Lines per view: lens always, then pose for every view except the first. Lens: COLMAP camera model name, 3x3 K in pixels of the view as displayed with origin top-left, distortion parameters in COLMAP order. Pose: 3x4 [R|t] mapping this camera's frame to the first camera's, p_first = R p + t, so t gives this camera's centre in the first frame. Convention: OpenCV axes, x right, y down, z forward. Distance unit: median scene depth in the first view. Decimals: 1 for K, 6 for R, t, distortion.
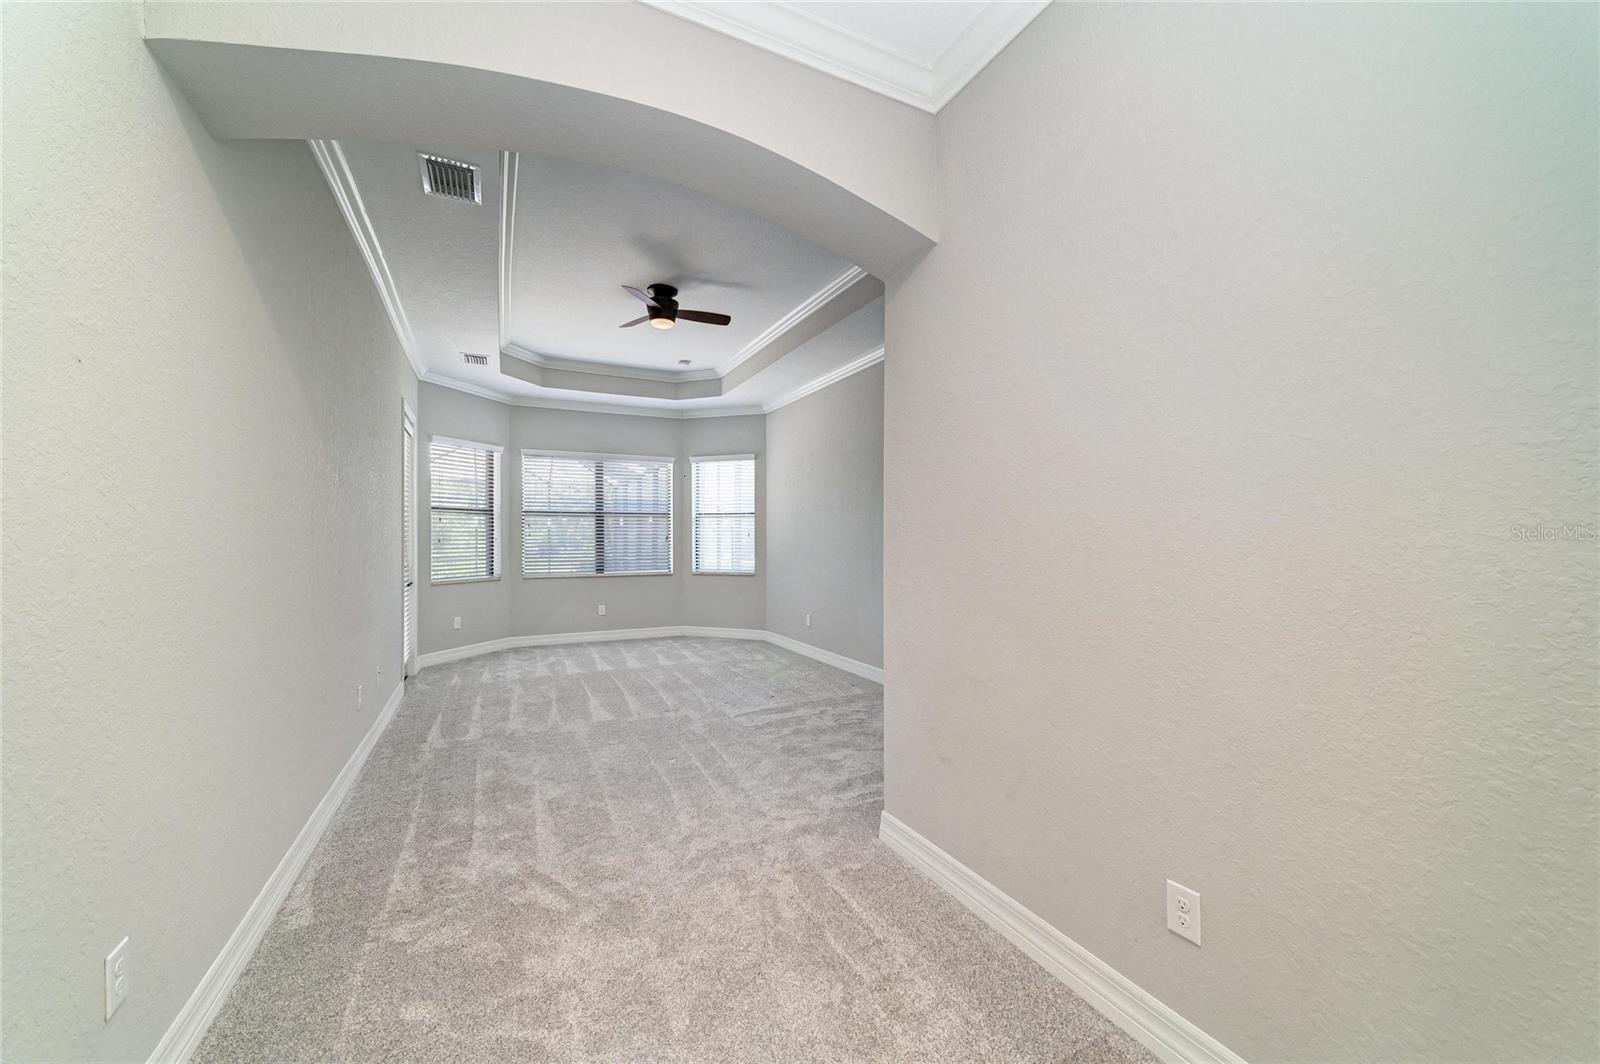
lens RADIAL K [[613.3, 0, 800.1], [0, 613.3, 535.5], [0, 0, 1]] dist [-0.003913, -0.000080]
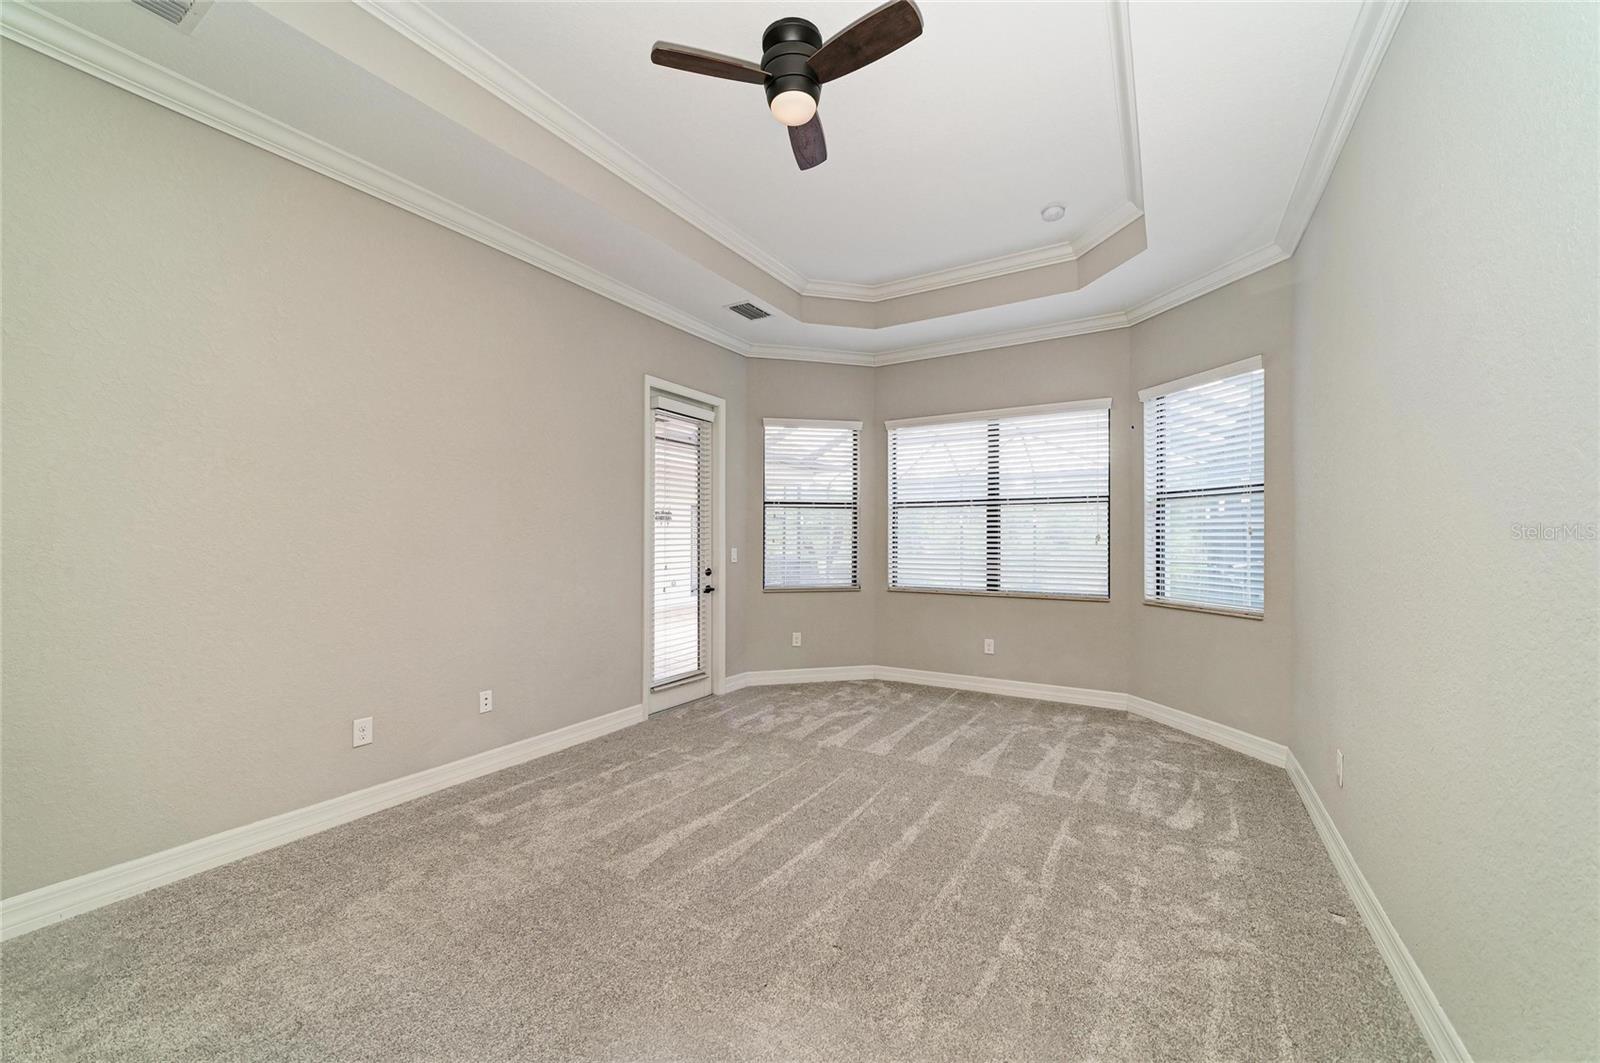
lens RADIAL K [[613.3, 0, 799.6], [0, 613.3, 534.4], [0, 0, 1]] dist [-0.003913, -0.000080]
pose [[0.536918, 0.005698, -0.843615, 0.139670], [0.003930, 0.999949, 0.009255, -0.006574], [0.843626, -0.008284, 0.536868, 0.489278]]
